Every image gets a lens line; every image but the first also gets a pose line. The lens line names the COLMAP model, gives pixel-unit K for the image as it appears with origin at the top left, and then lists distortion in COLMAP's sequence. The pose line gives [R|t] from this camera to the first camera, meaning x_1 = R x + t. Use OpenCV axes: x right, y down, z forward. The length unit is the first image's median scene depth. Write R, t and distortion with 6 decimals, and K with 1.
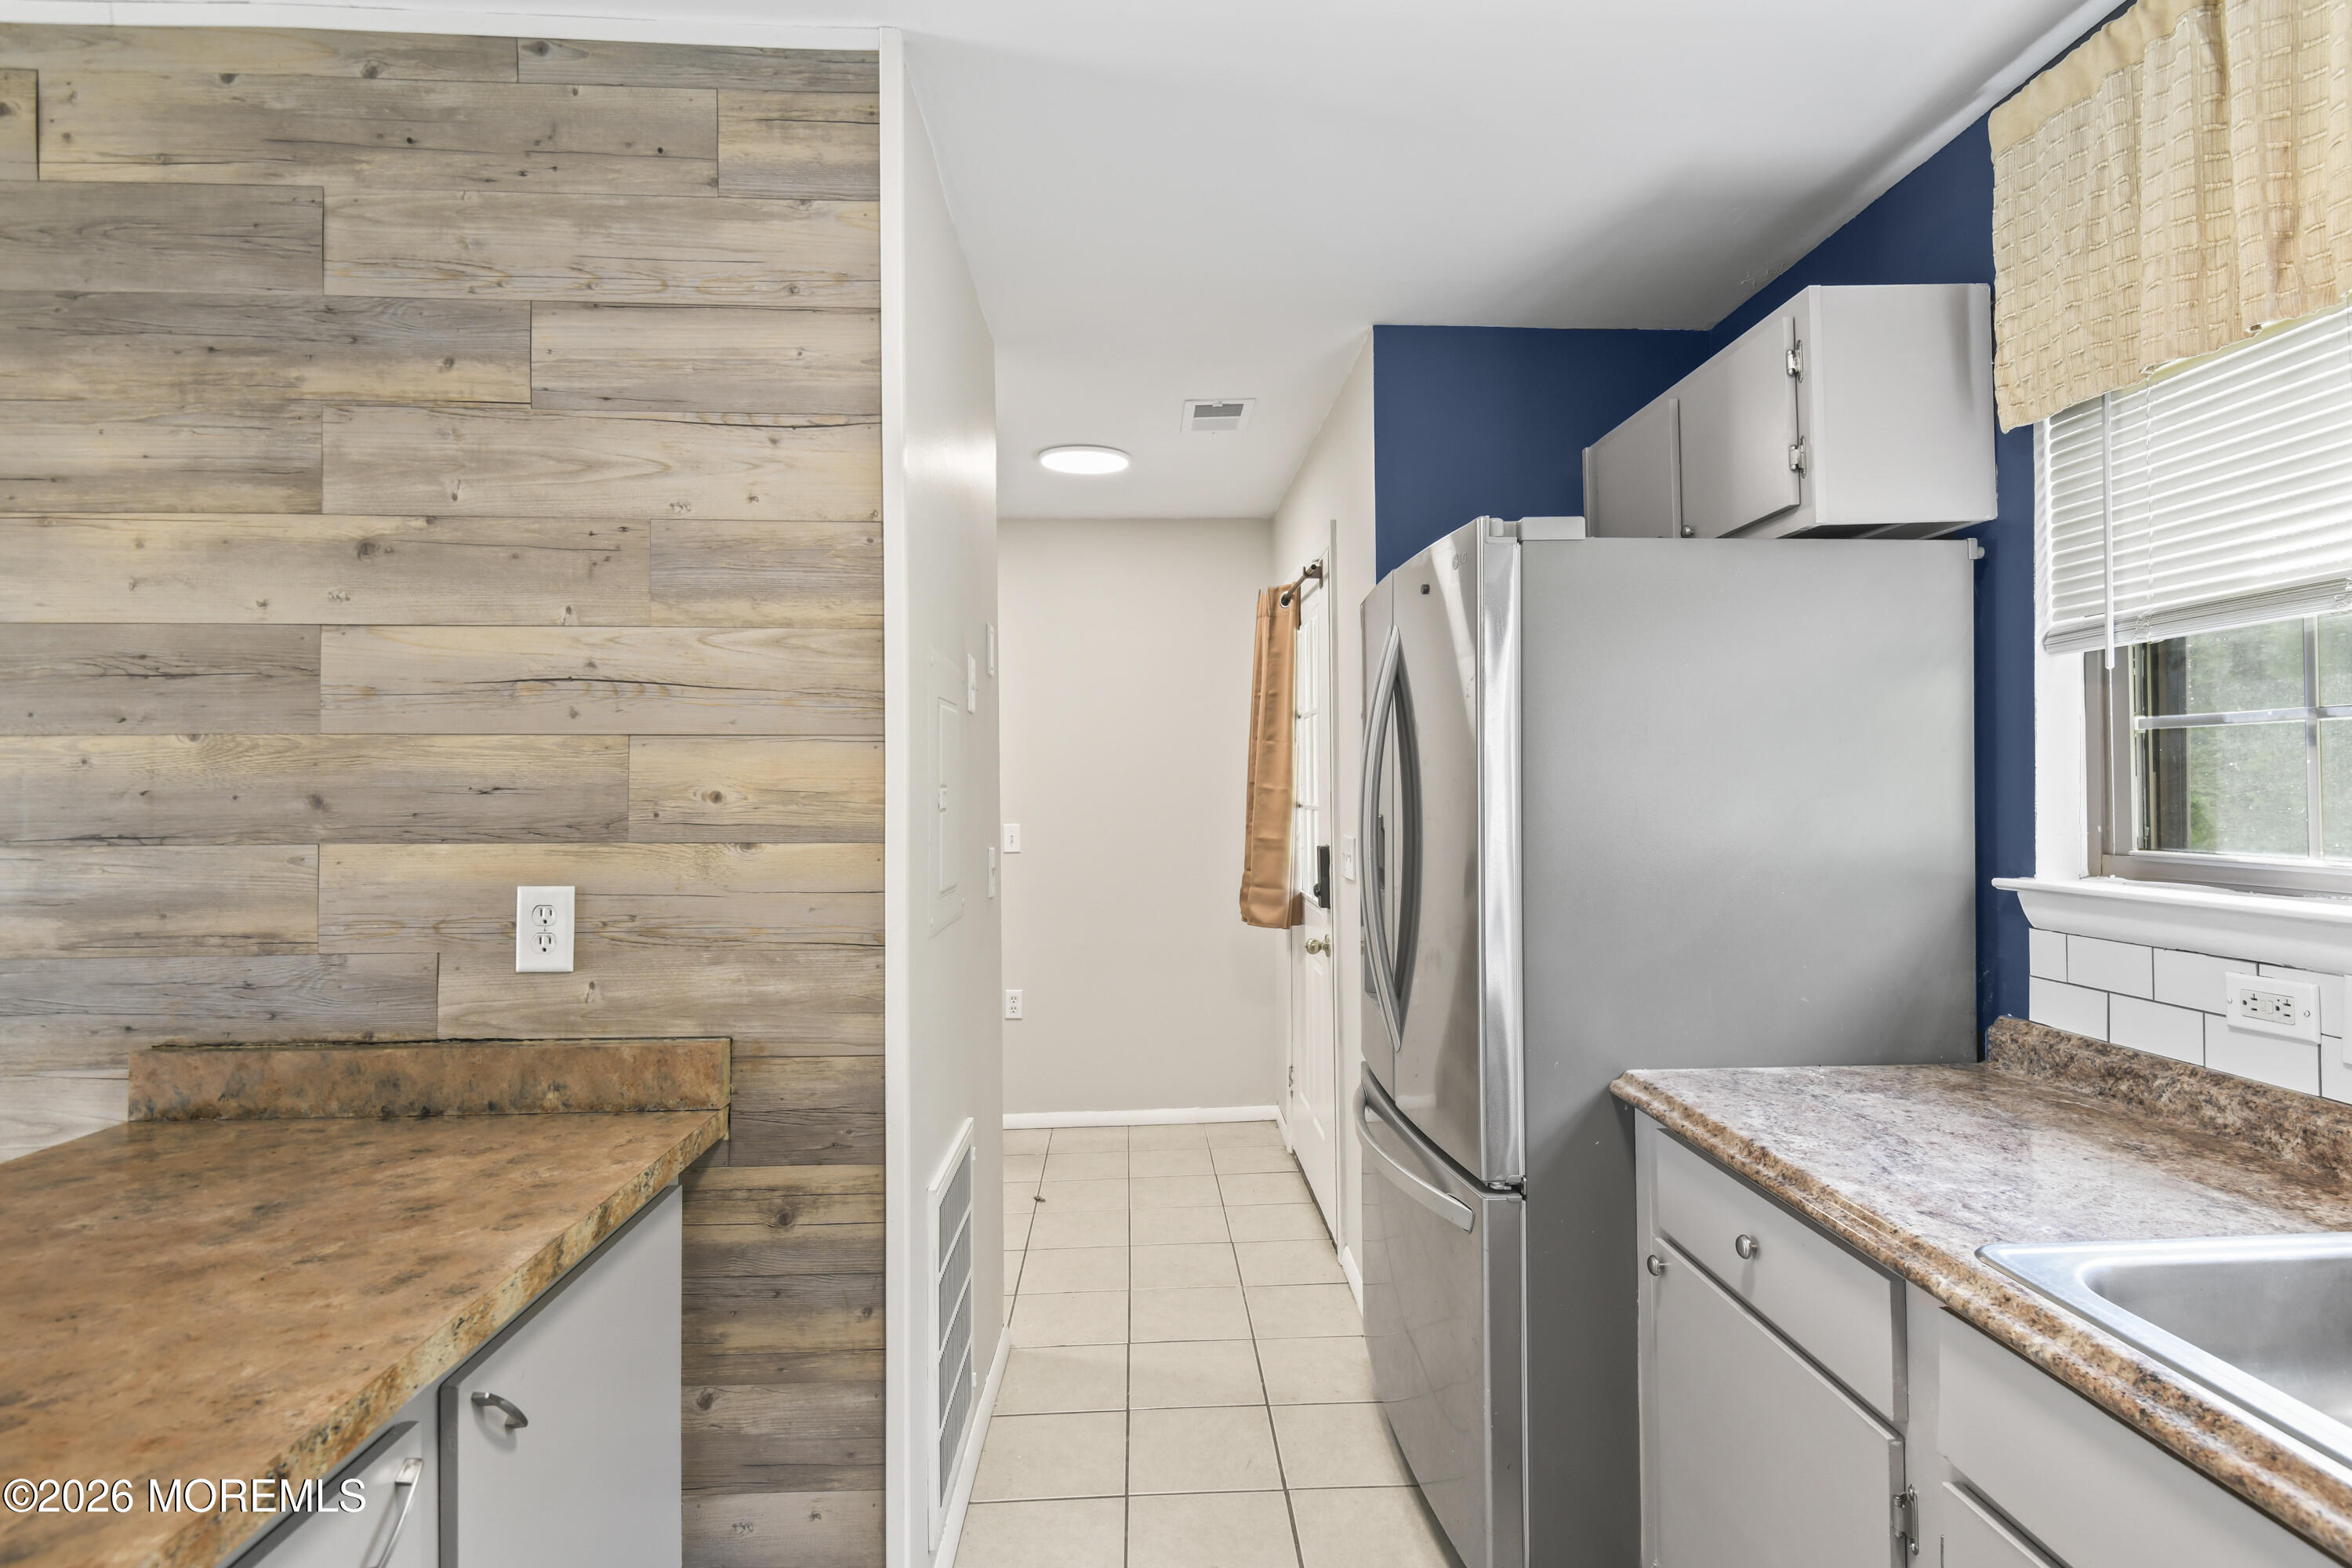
lens RADIAL K [[1165.6, 0, 1192.5], [0, 1165.6, 780.3], [0, 0, 1]] dist [0.025633, -0.012895]
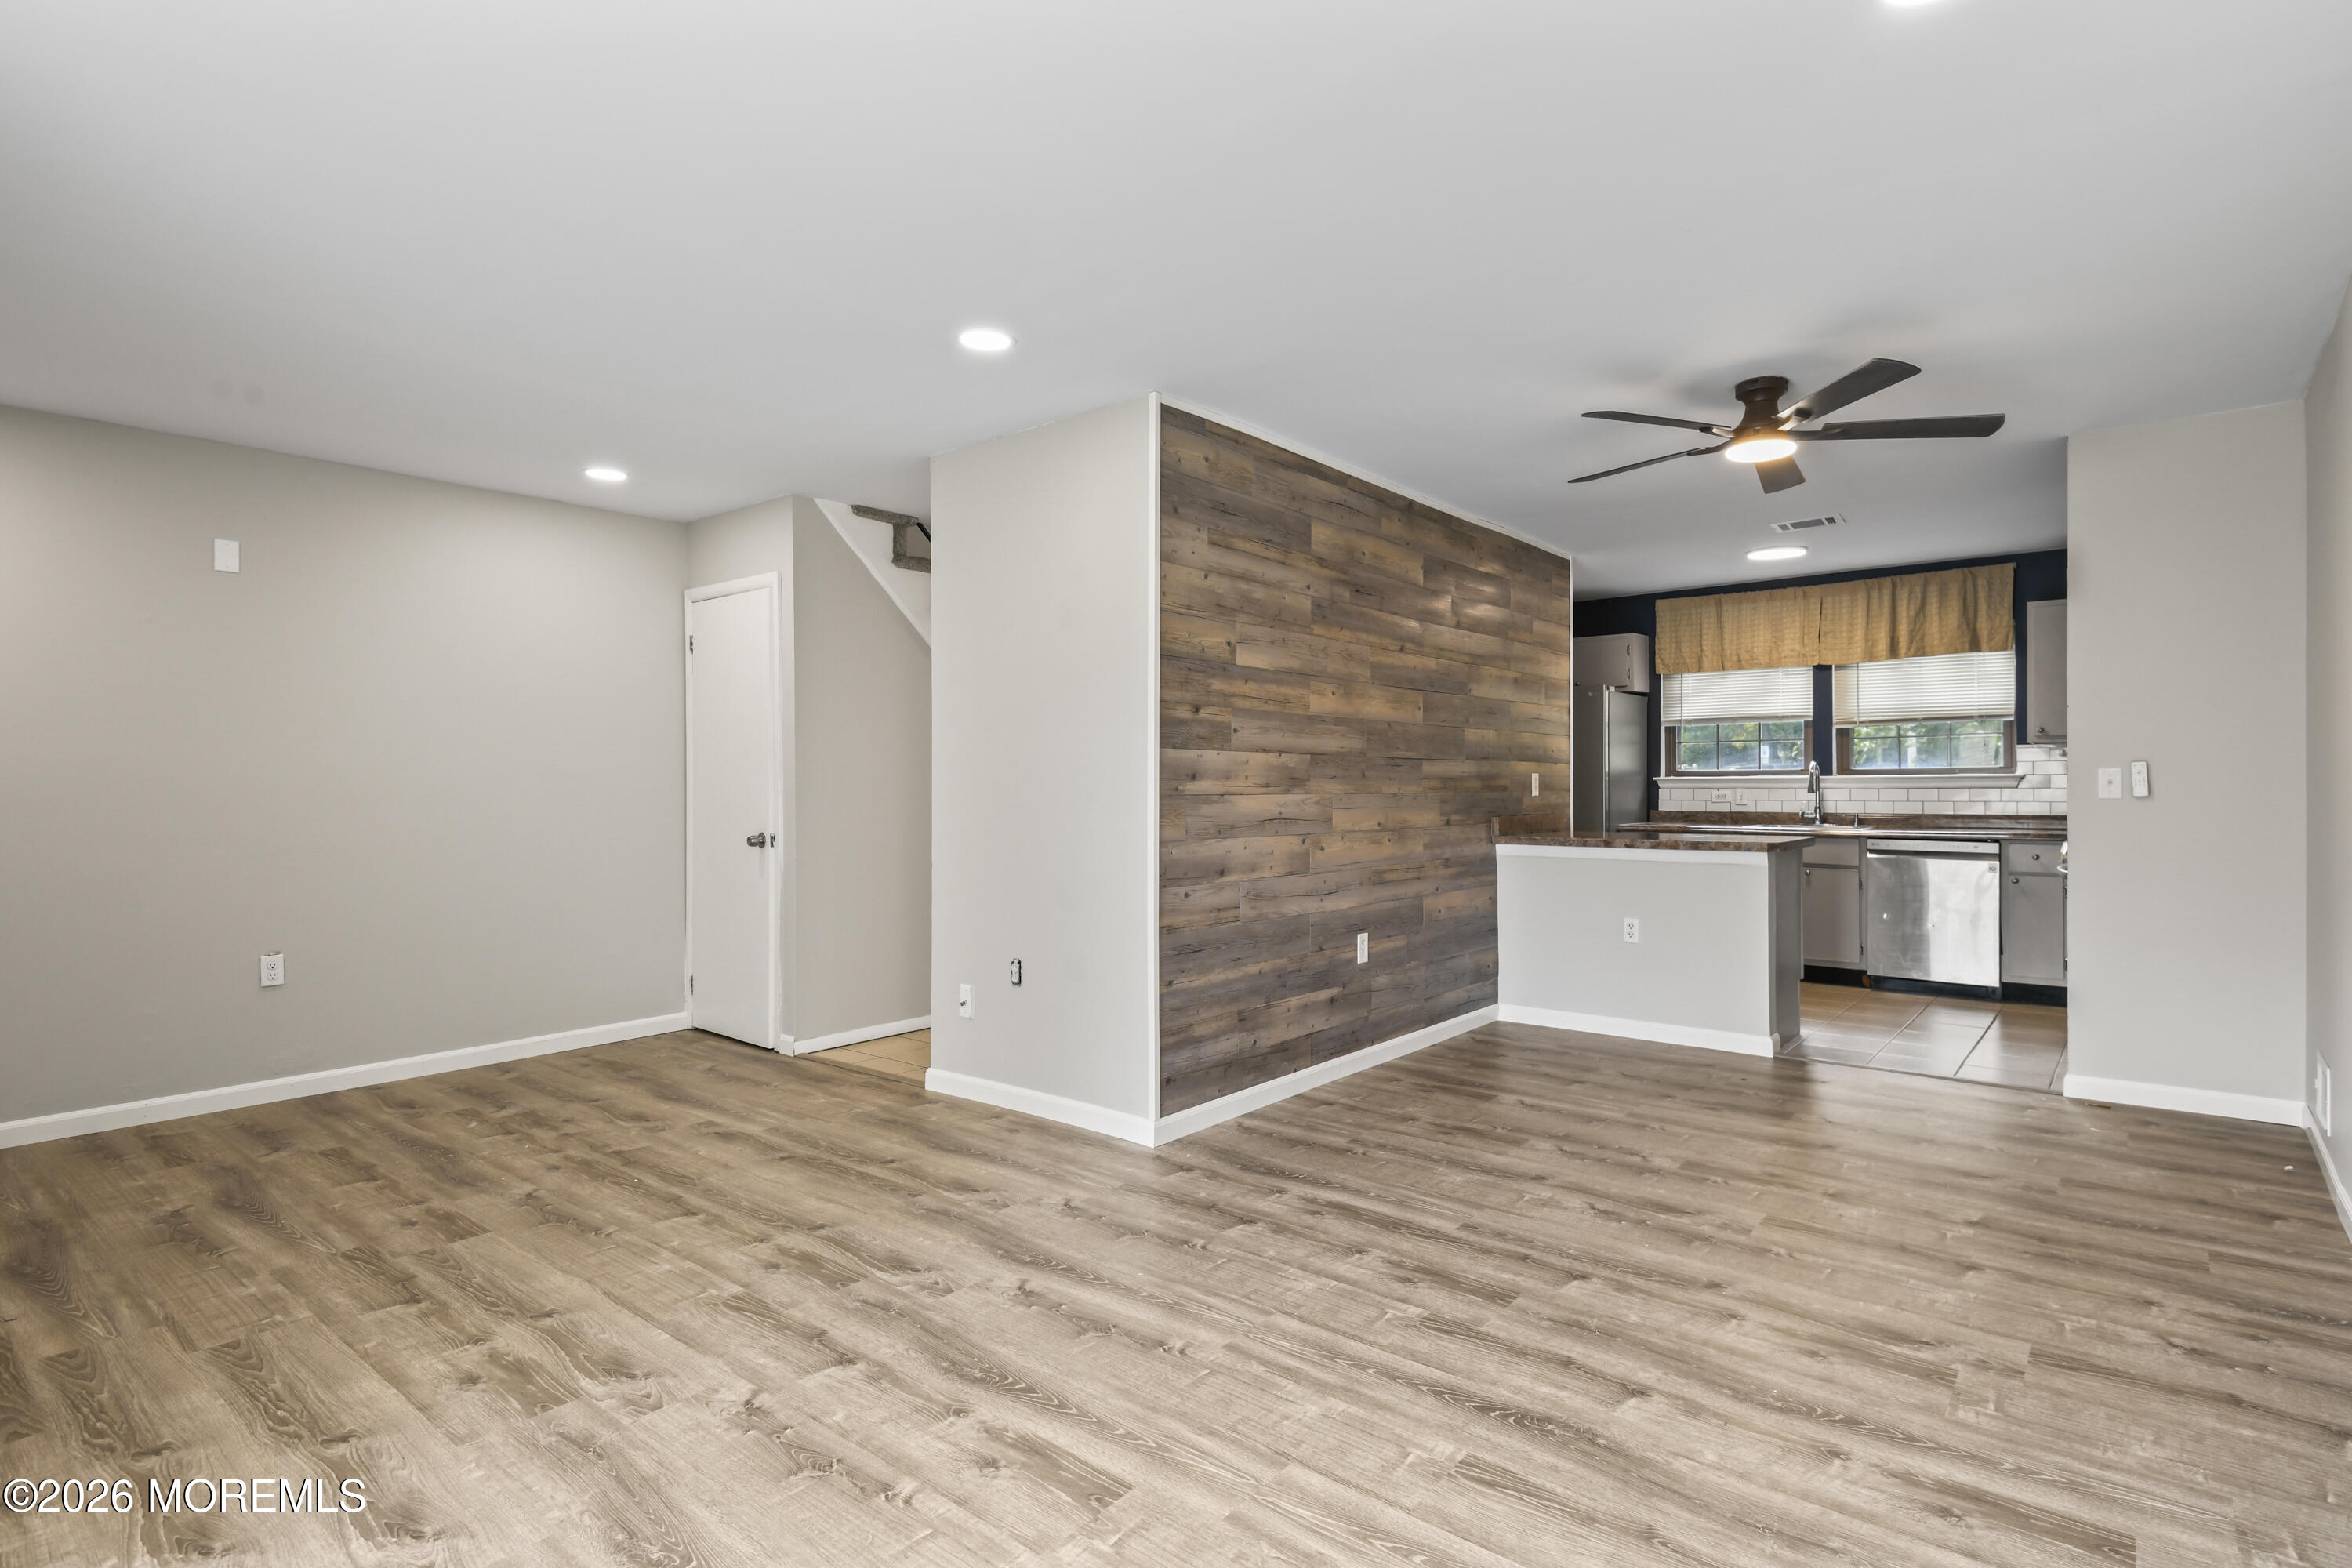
lens RADIAL K [[1165.6, 0, 1188.3], [0, 1165.6, 780.7], [0, 0, 1]] dist [0.025633, -0.012895]
pose [[0.669046, 0.005916, 0.743197, -3.982111], [-0.006202, 0.999978, -0.002376, 0.127746], [-0.743195, -0.003020, 0.669068, -0.643072]]
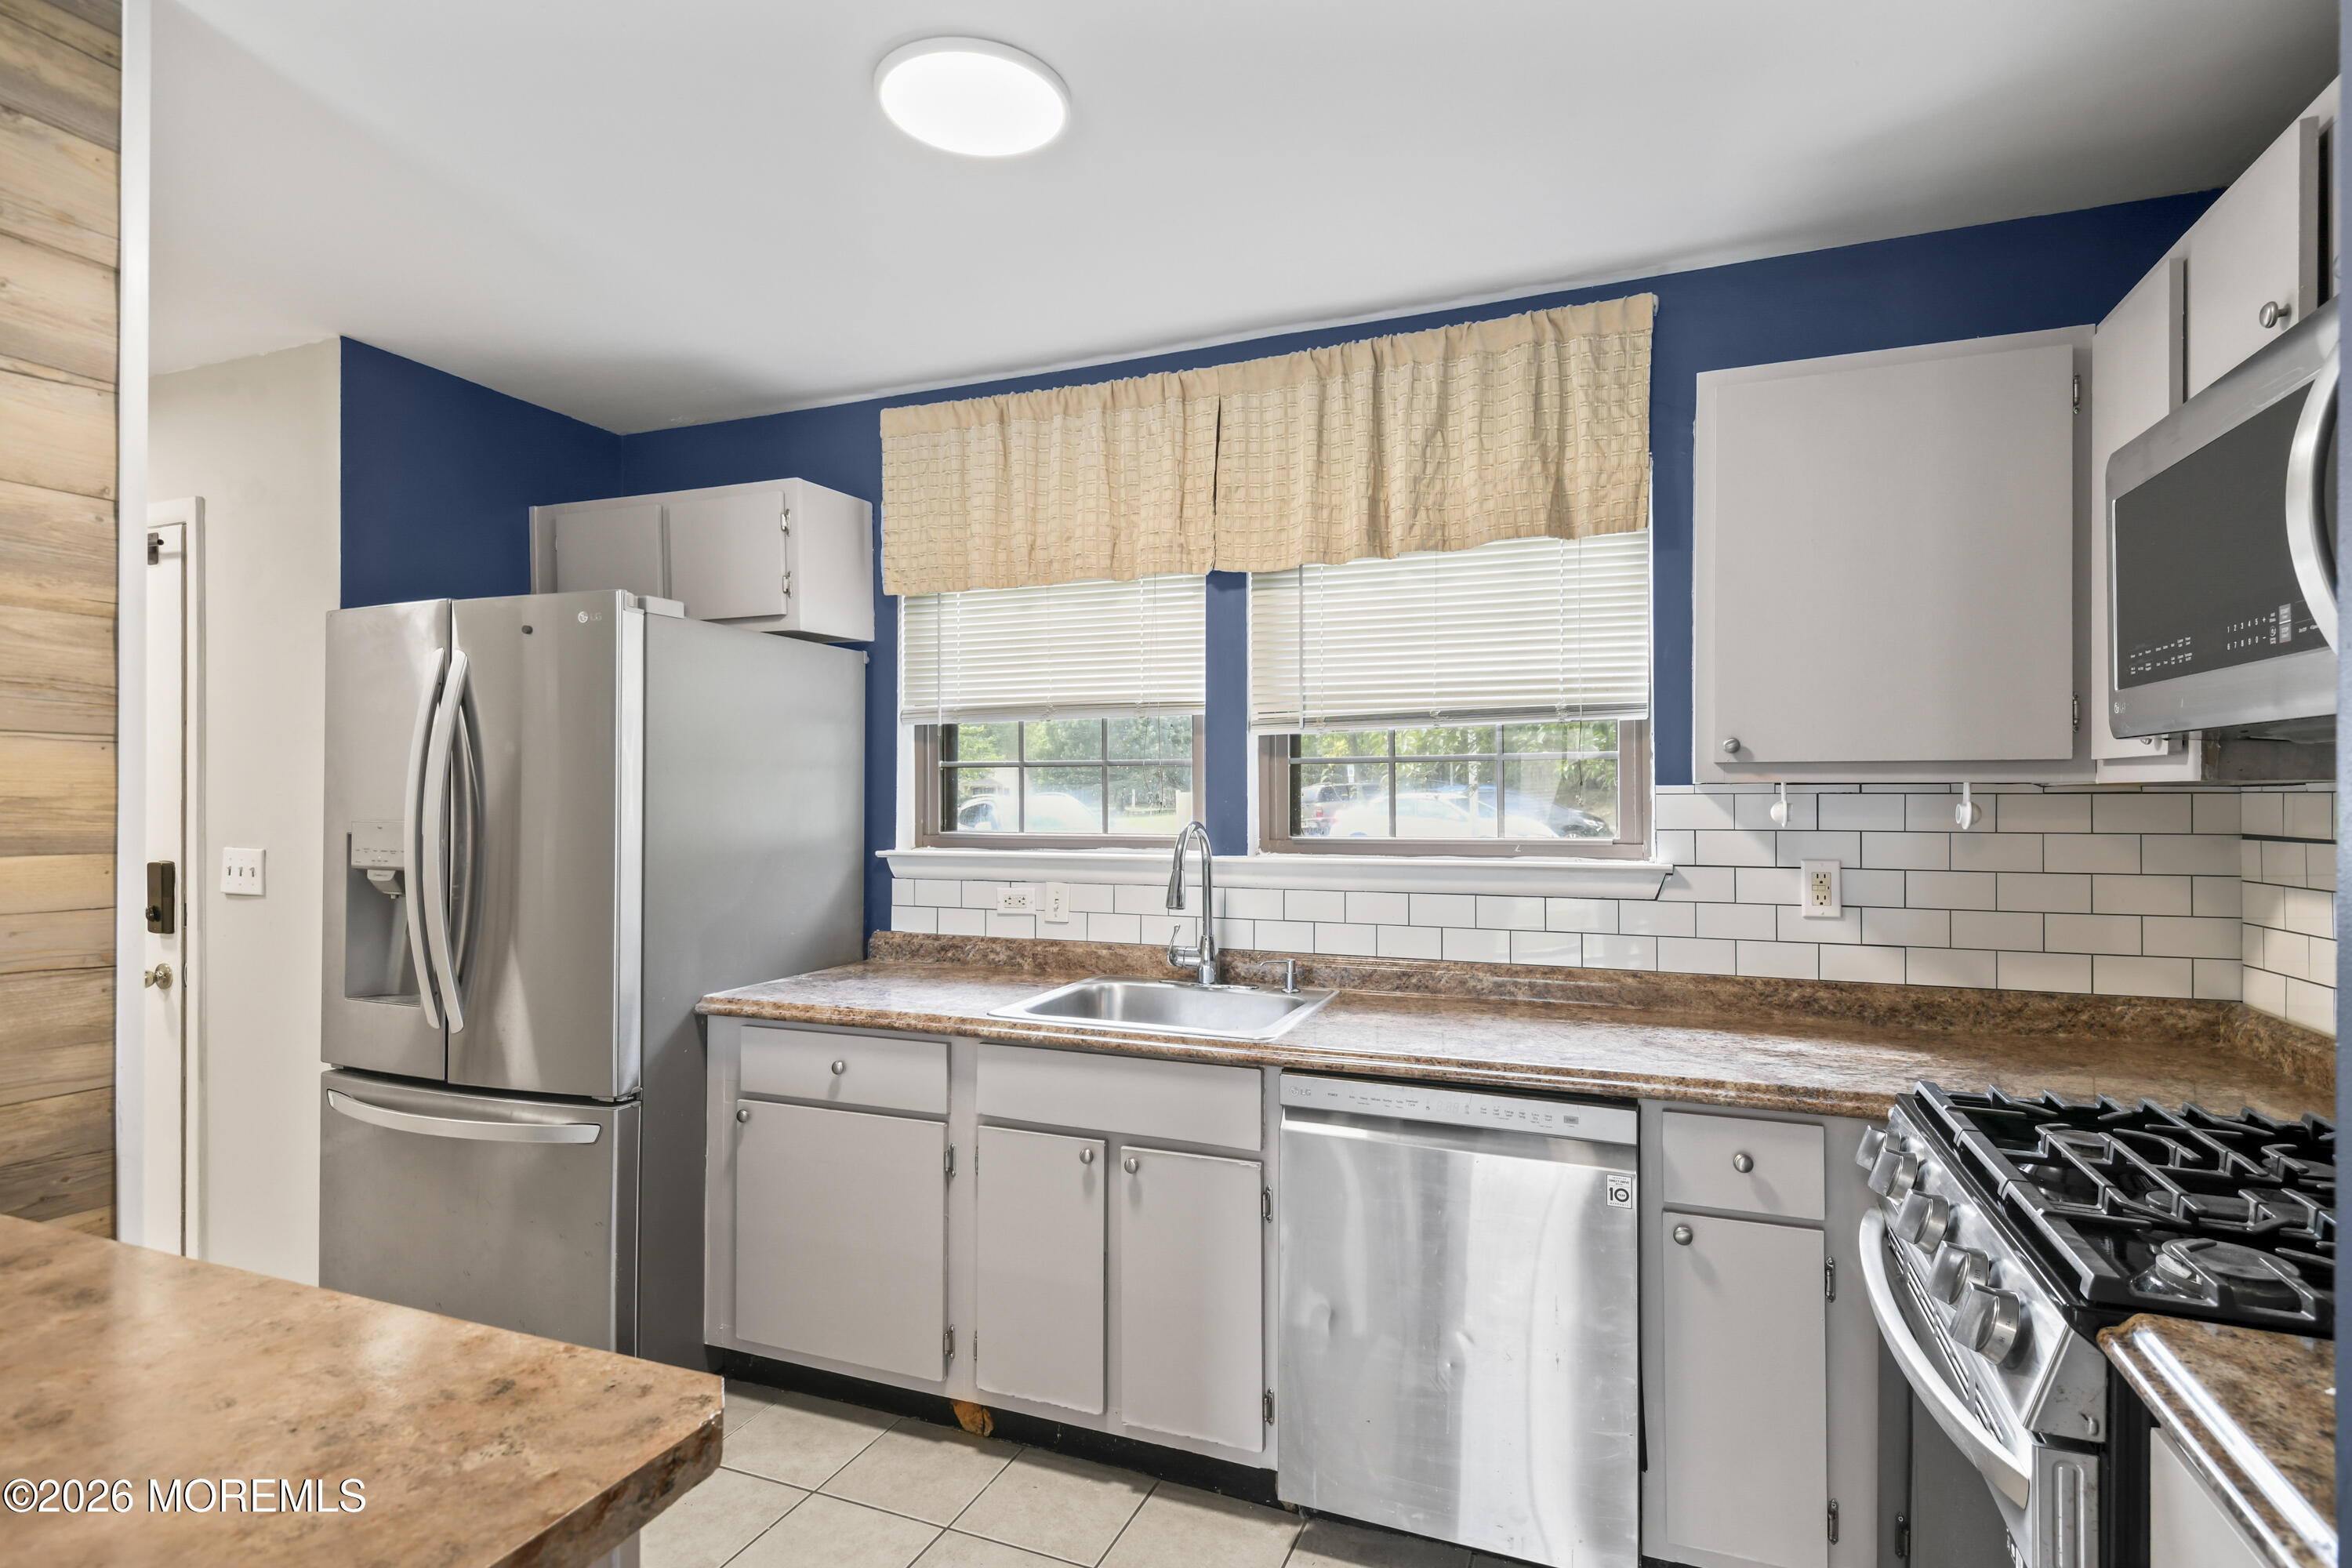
lens RADIAL K [[1165.6, 0, 1200.0], [0, 1165.6, 789.8], [0, 0, 1]] dist [0.025633, -0.012895]
pose [[0.415505, 0.011362, 0.909520, -0.751767], [-0.009751, 0.999920, -0.008037, 0.003187], [-0.909539, -0.005530, 0.415582, -0.154785]]
